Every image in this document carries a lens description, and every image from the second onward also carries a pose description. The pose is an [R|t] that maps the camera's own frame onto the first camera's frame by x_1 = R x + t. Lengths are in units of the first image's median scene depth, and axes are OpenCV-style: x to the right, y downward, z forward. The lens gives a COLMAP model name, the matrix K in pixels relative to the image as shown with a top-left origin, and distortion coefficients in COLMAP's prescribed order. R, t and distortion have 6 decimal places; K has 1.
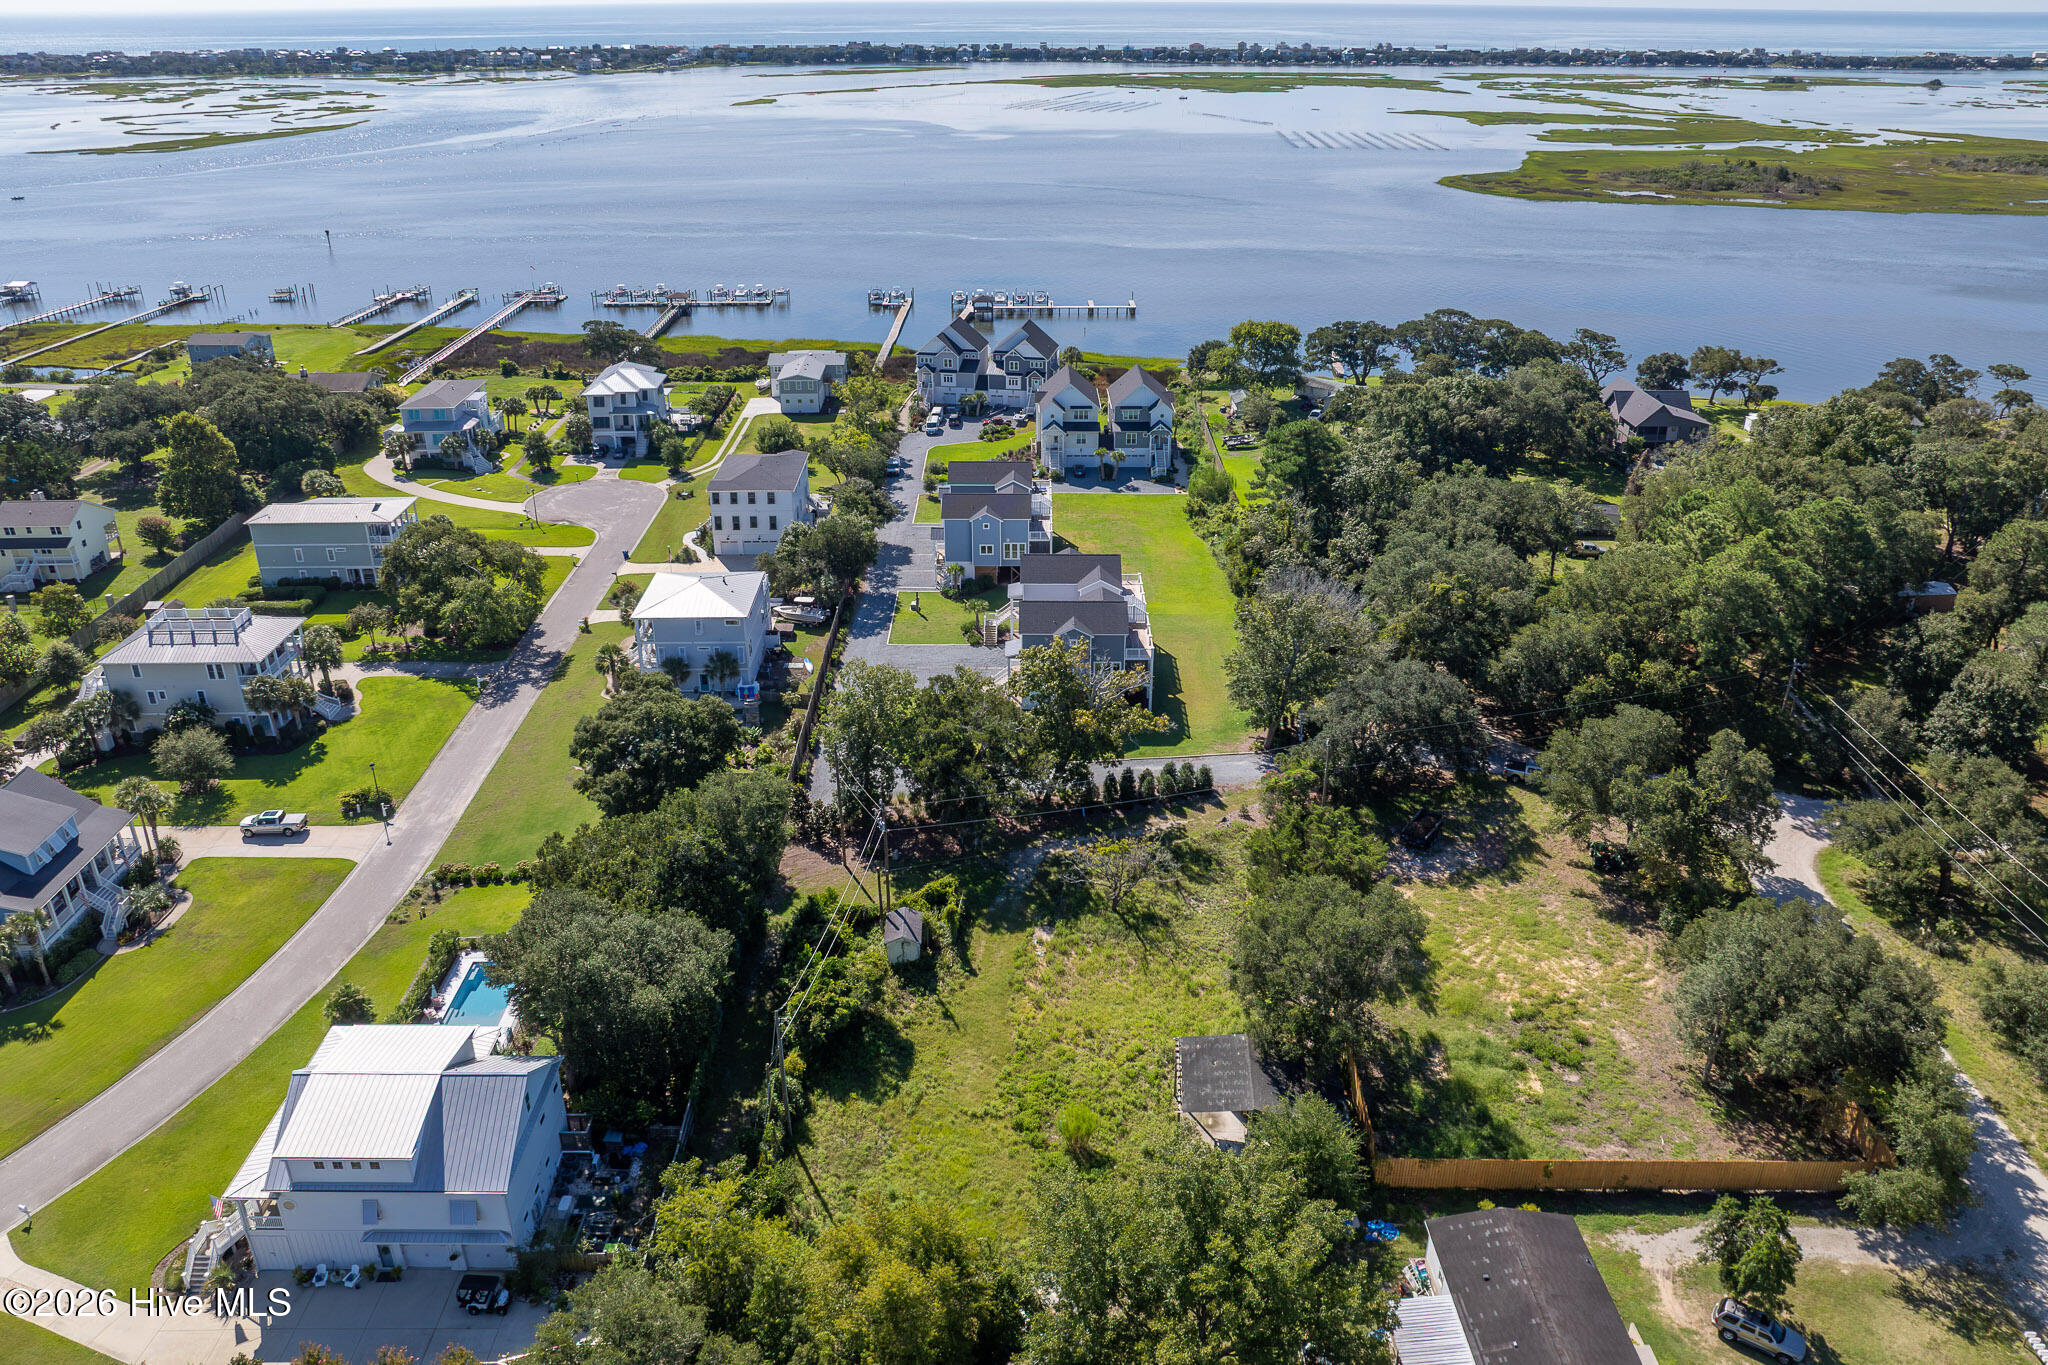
lens RADIAL K [[1450.2, 0, 1009.2], [0, 1450.2, 688.9], [0, 0, 1]] dist [-0.043596, 0.012187]
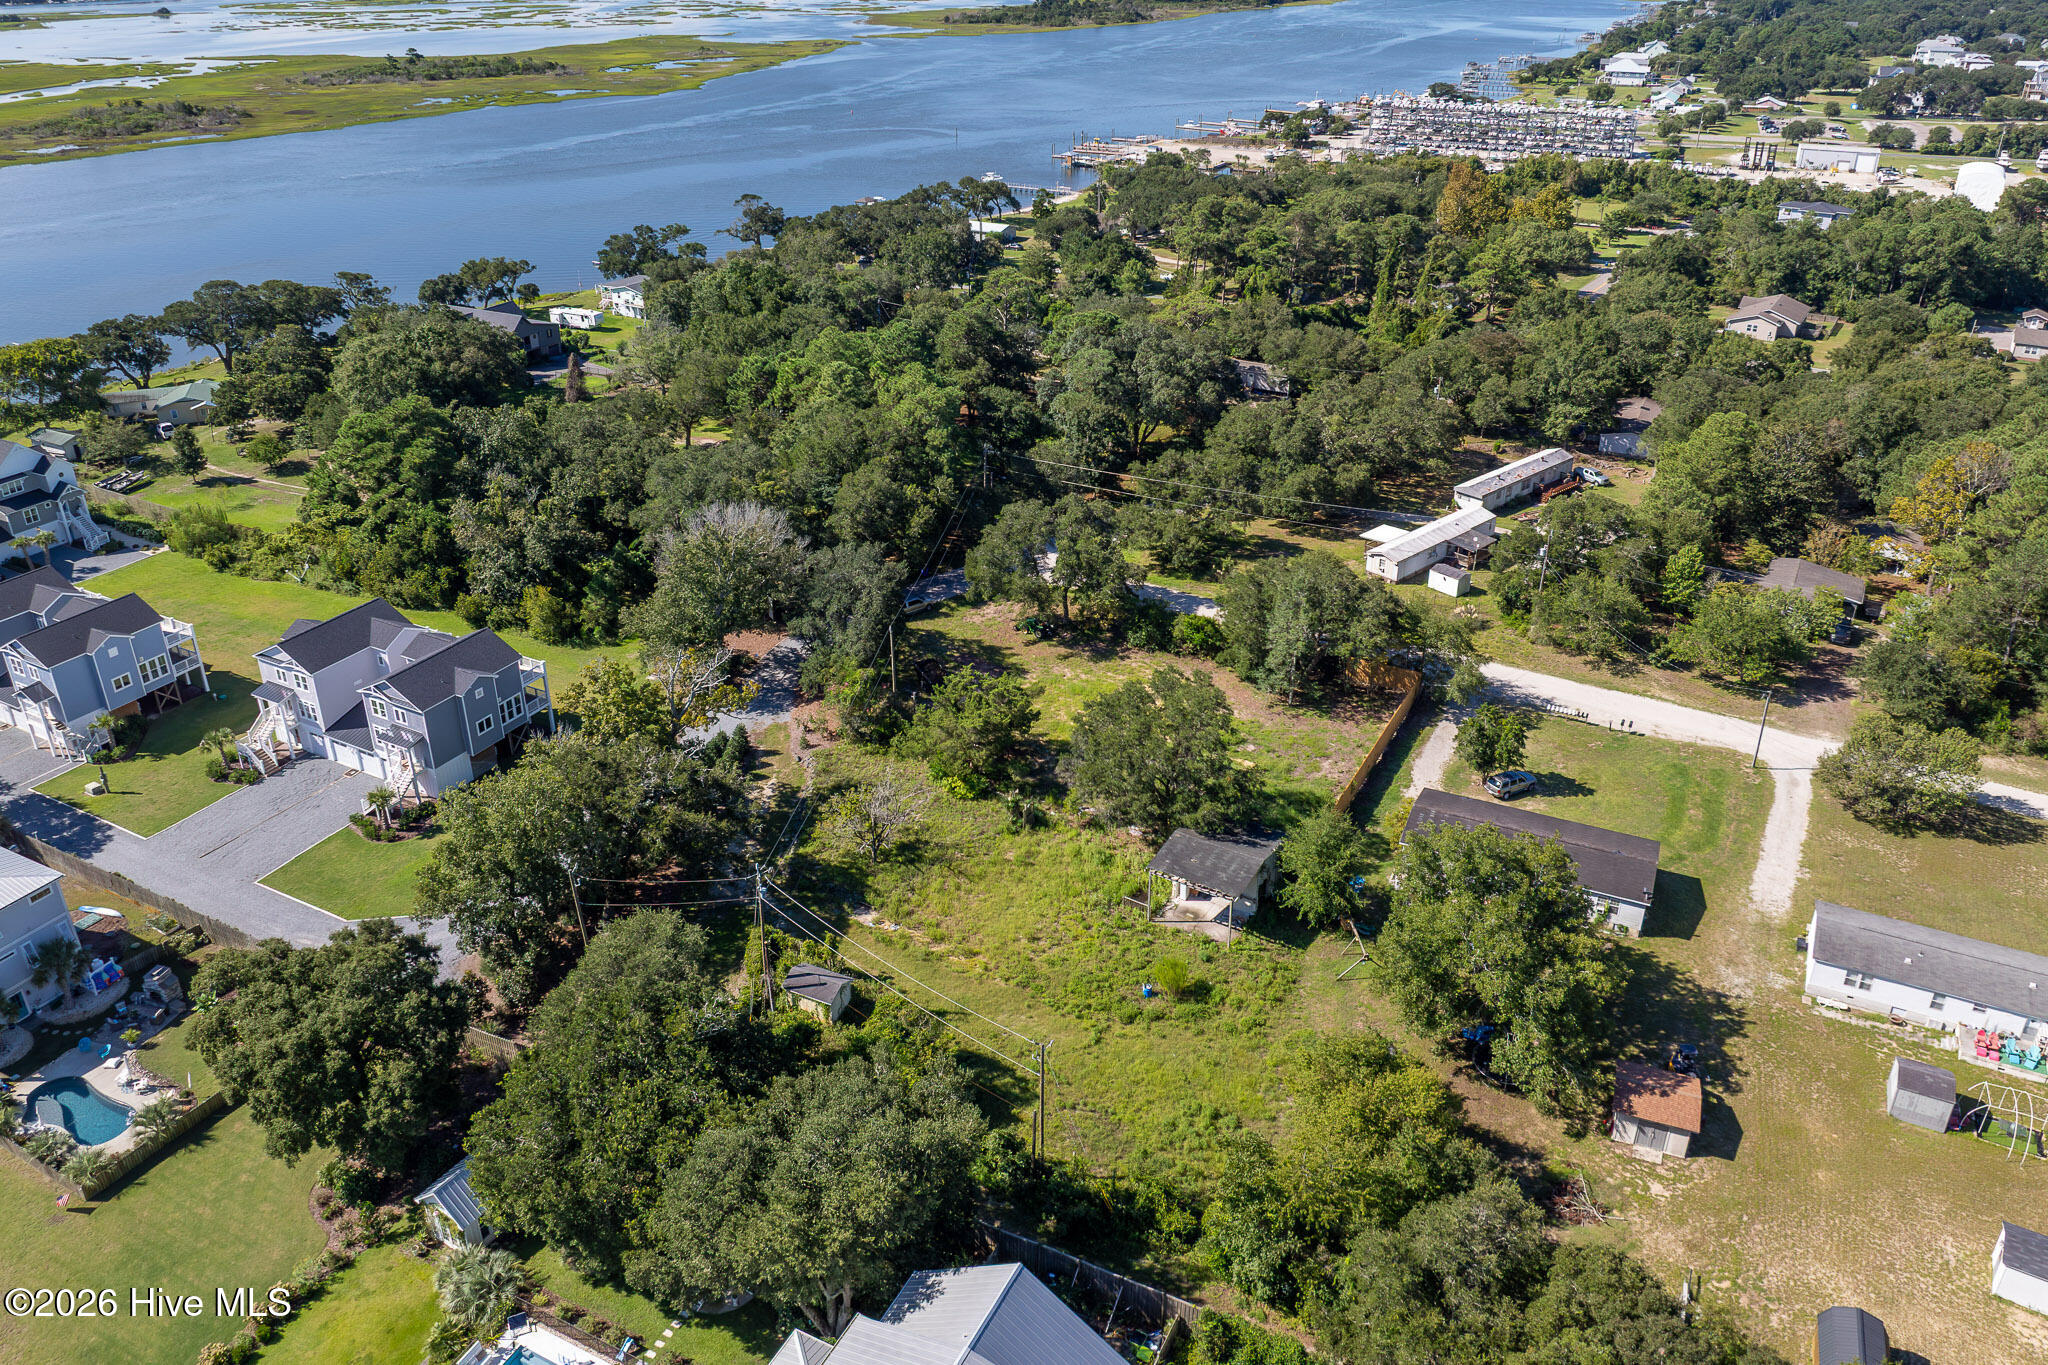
lens RADIAL K [[1450.2, 0, 1029.7], [0, 1450.2, 665.3], [0, 0, 1]] dist [-0.043596, 0.012187]
pose [[0.451272, -0.405460, 0.794957, -0.633977], [0.384079, 0.892338, 0.237099, -0.164563], [-0.805504, 0.198331, 0.558416, 0.371209]]
